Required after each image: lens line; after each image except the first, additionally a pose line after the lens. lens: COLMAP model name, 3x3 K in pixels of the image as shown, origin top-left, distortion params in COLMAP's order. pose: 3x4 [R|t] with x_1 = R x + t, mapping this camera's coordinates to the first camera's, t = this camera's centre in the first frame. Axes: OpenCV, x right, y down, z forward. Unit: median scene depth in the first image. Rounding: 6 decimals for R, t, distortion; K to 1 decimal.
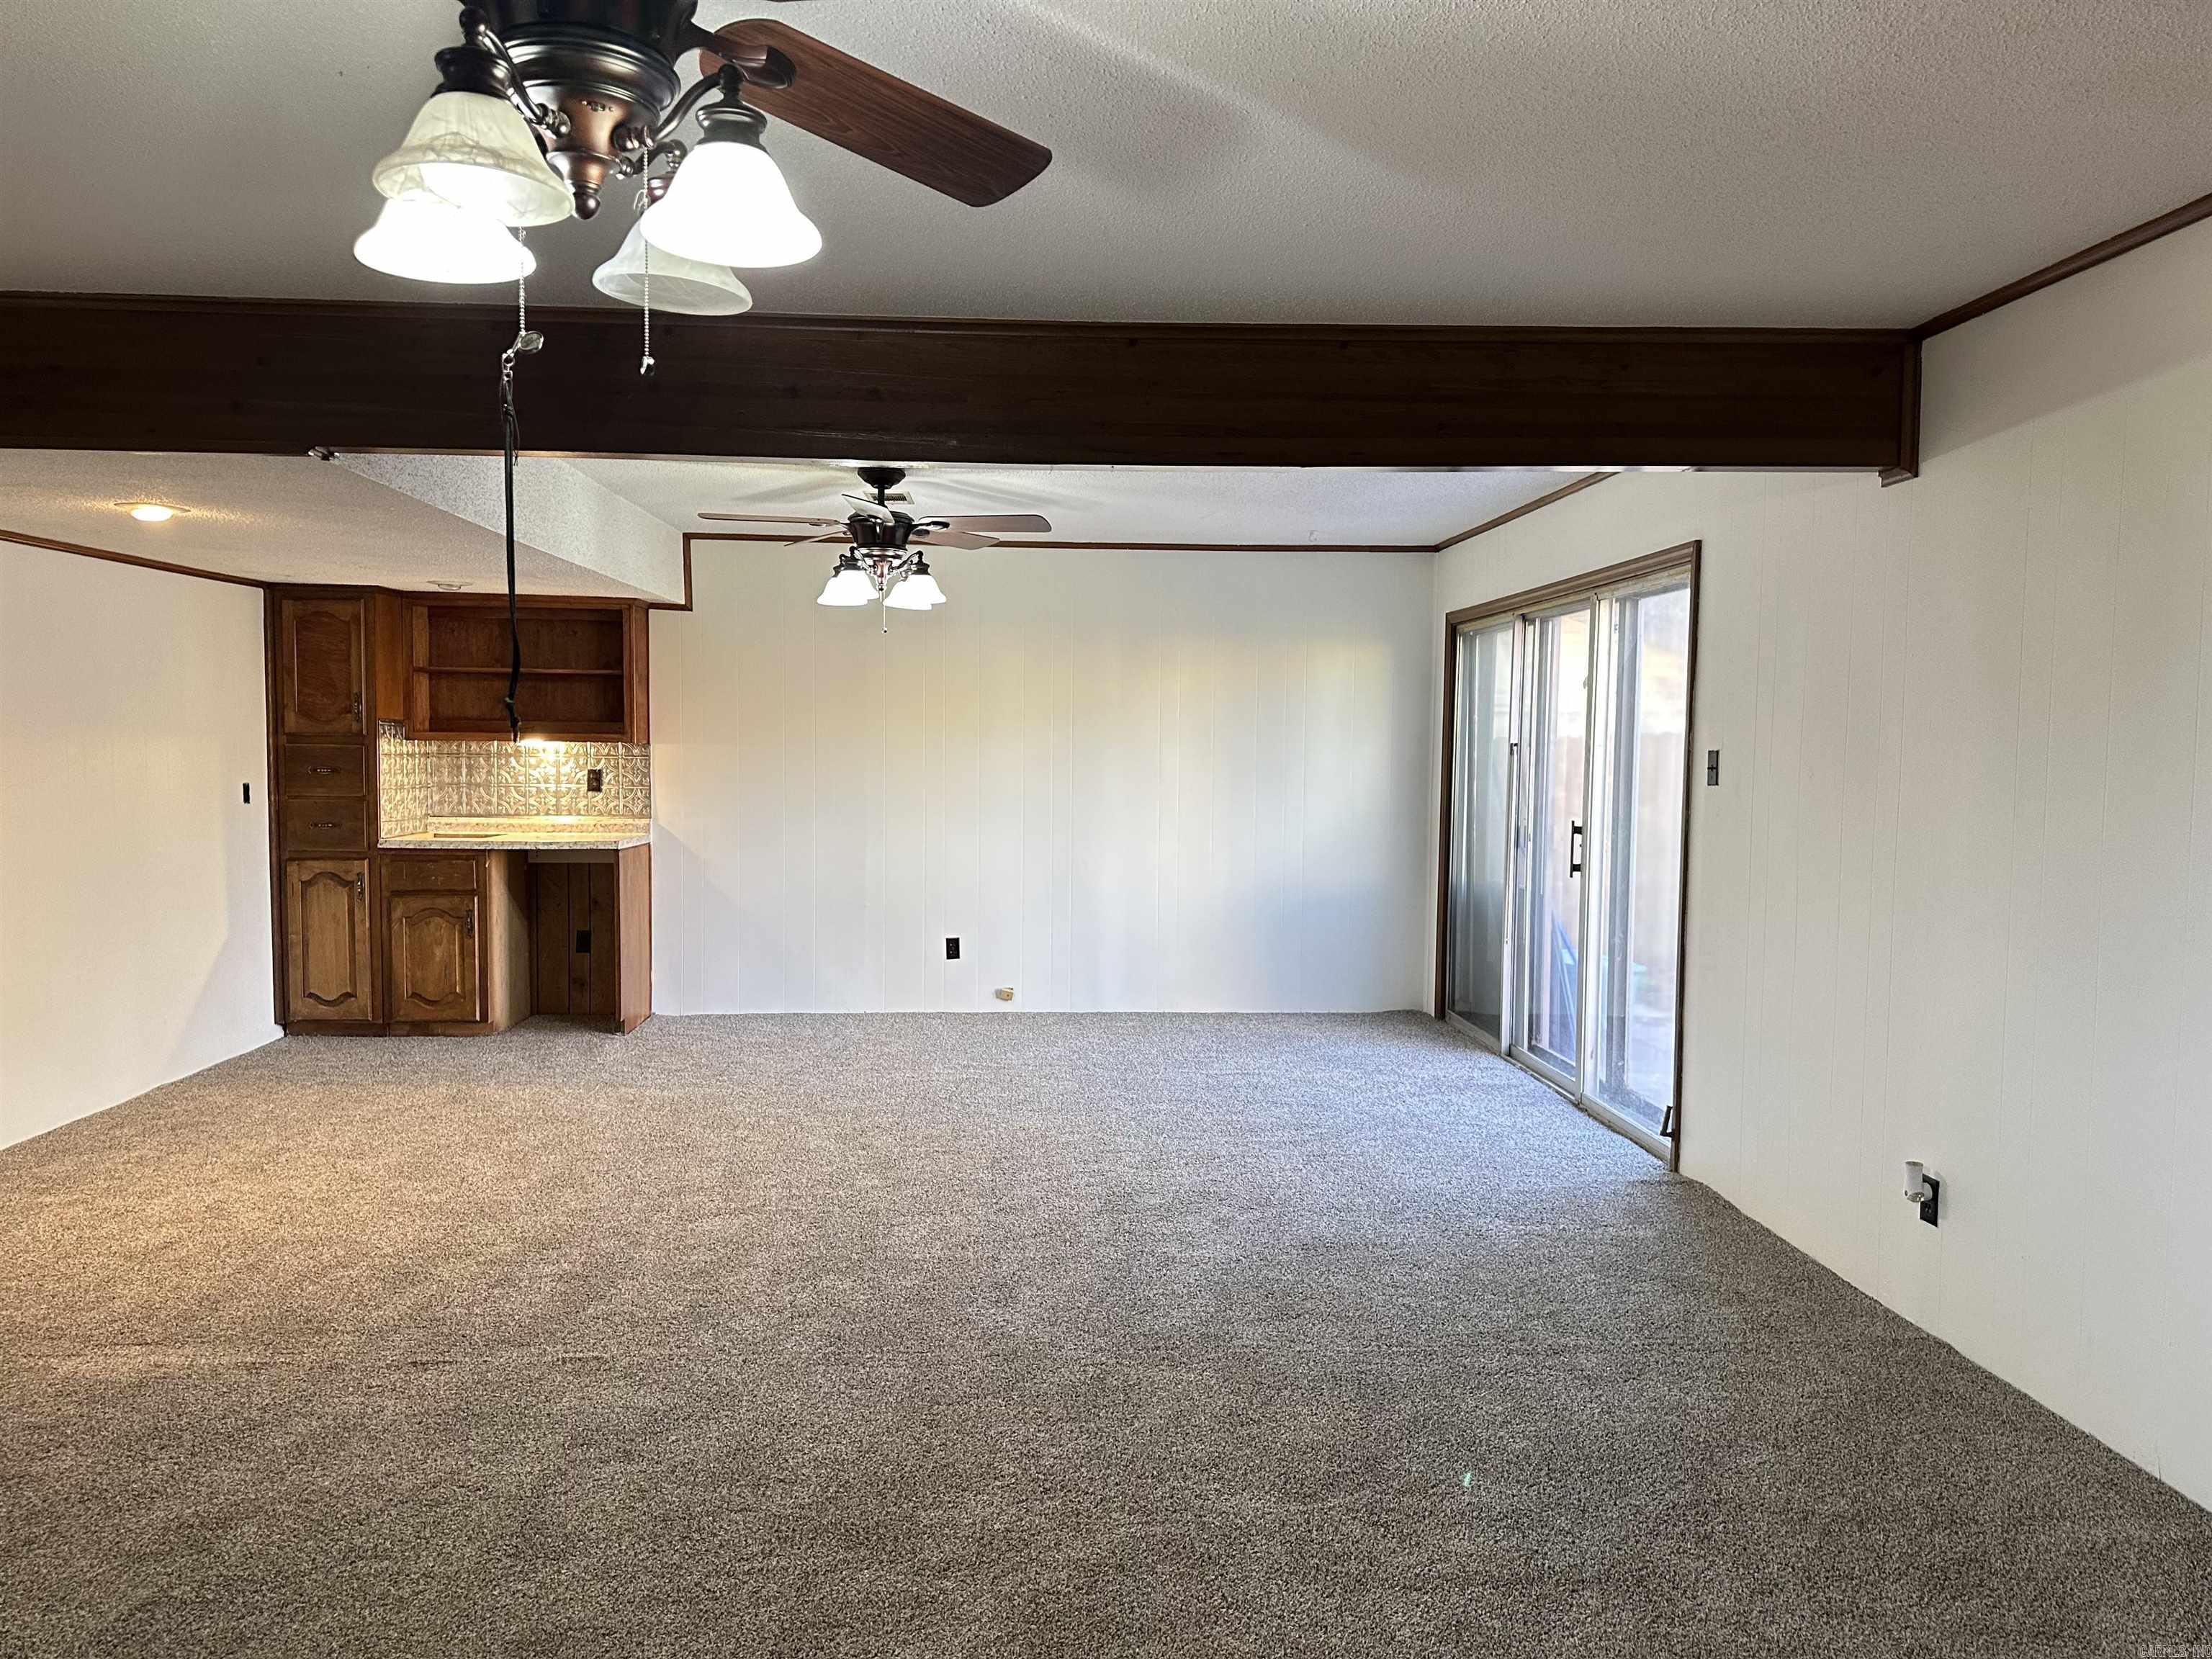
lens RADIAL K [[1541.3, 0, 1112.4], [0, 1541.3, 843.7], [0, 0, 1]] dist [0.164582, -0.294948]
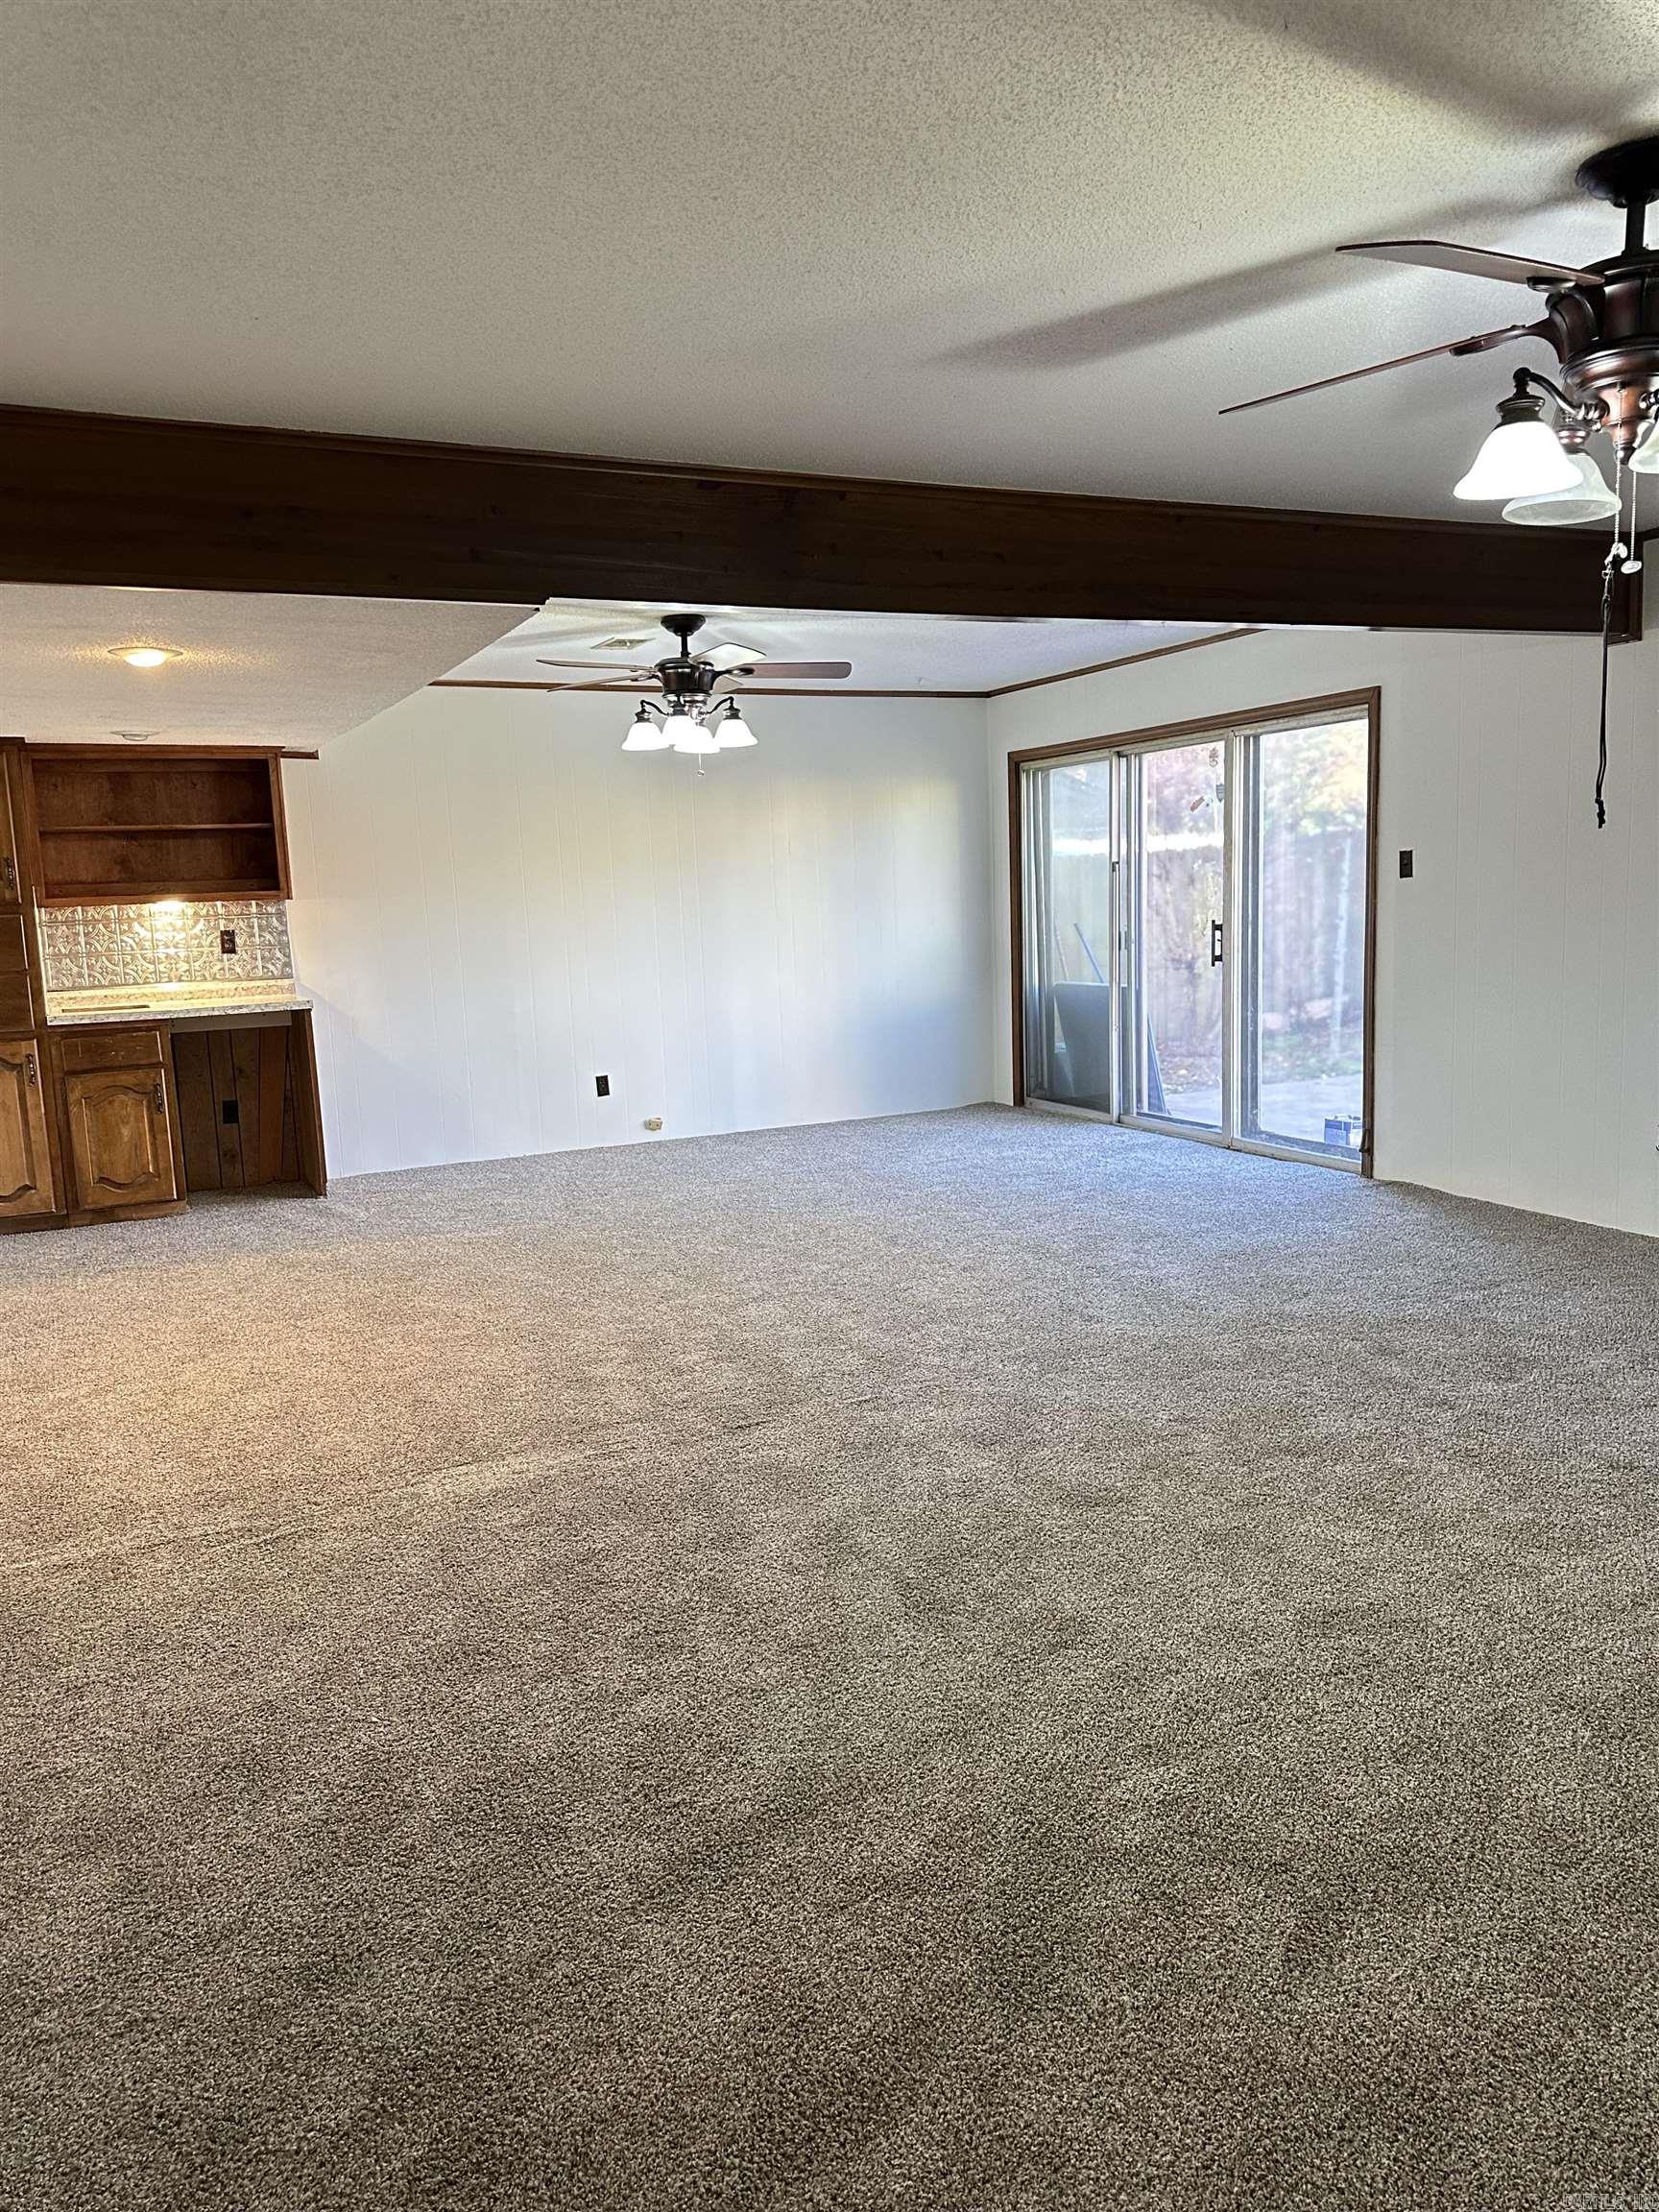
lens RADIAL K [[1561.7, 0, 823.7], [0, 1561.7, 1111.6], [0, 0, 1]] dist [0.088191, -0.114623]
pose [[0.925125, -0.099249, 0.366460, -0.388209], [0.071699, 0.993530, 0.088076, 0.003542], [-0.372831, -0.055206, 0.926256, -0.031192]]
